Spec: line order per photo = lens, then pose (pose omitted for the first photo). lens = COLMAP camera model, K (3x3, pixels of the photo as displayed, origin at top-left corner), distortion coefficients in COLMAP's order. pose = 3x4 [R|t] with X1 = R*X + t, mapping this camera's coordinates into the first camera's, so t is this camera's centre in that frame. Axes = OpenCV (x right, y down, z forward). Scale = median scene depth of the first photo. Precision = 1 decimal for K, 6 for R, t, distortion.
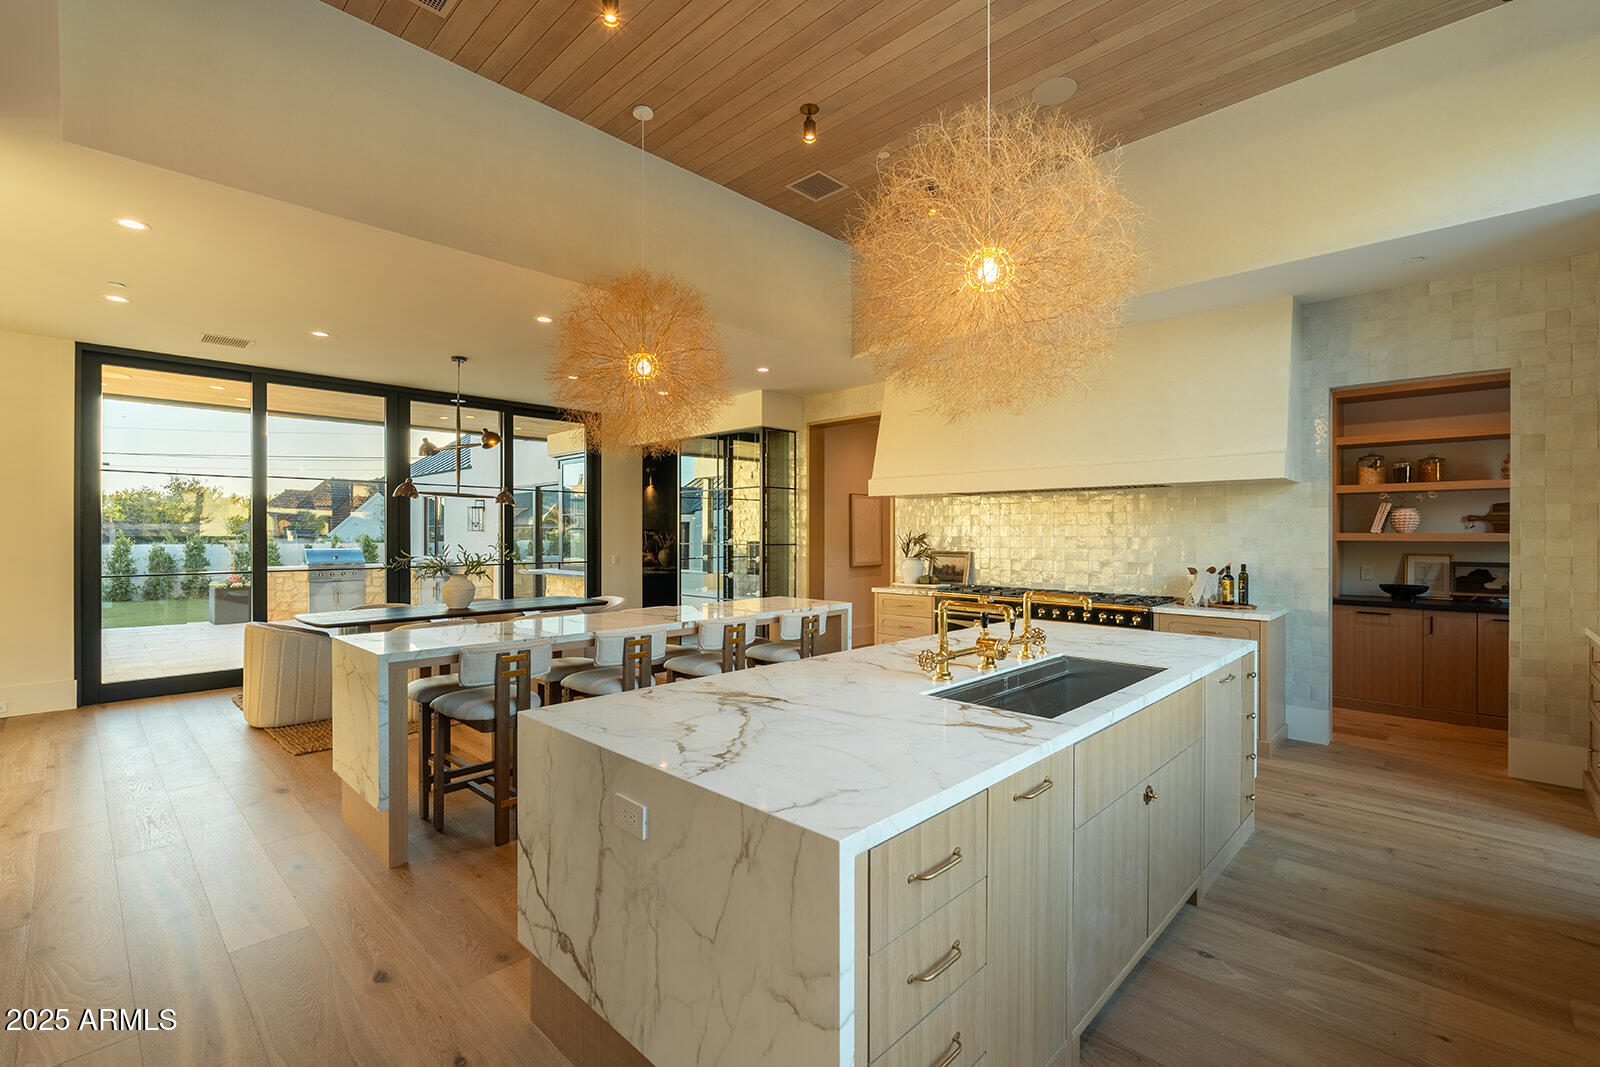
lens RADIAL K [[705.7, 0, 794.9], [0, 705.7, 535.1], [0, 0, 1]] dist [0.010558, 0.000257]
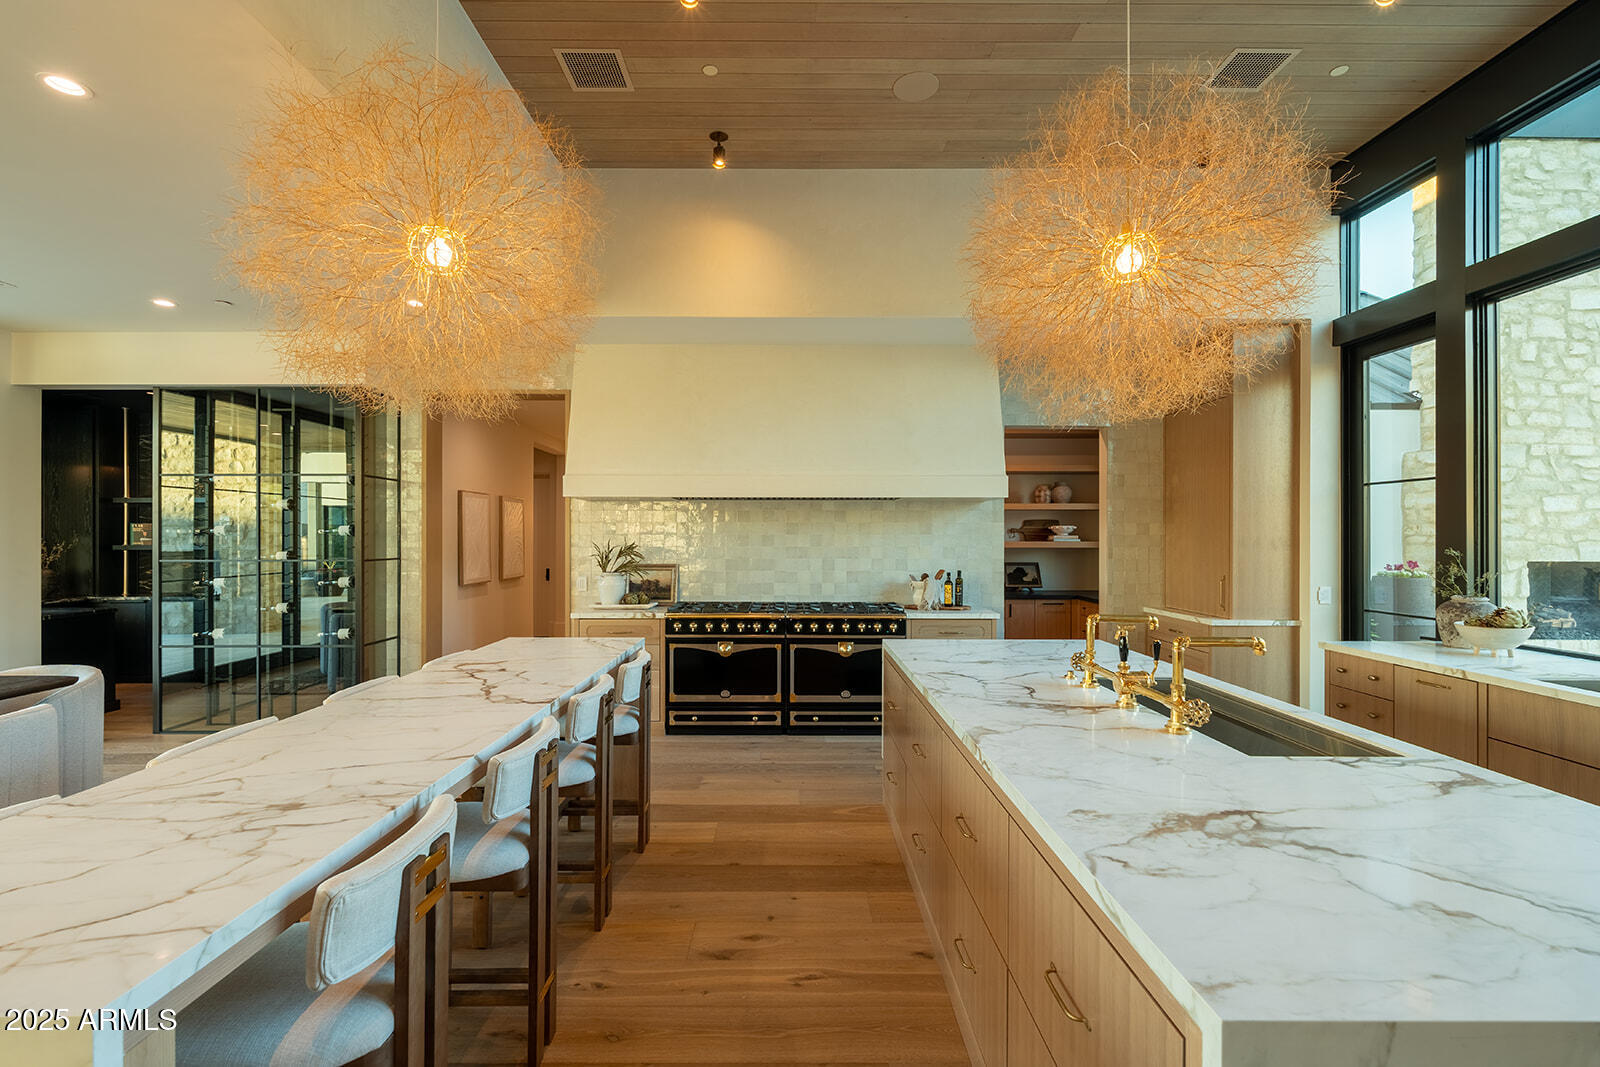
lens RADIAL K [[705.7, 0, 794.9], [0, 705.7, 535.1], [0, 0, 1]] dist [0.010558, 0.000257]
pose [[0.718190, 0.001602, 0.695846, -0.345245], [0.001407, 0.999992, -0.003754, -0.011989], [-0.695846, 0.003675, 0.718182, 0.350109]]
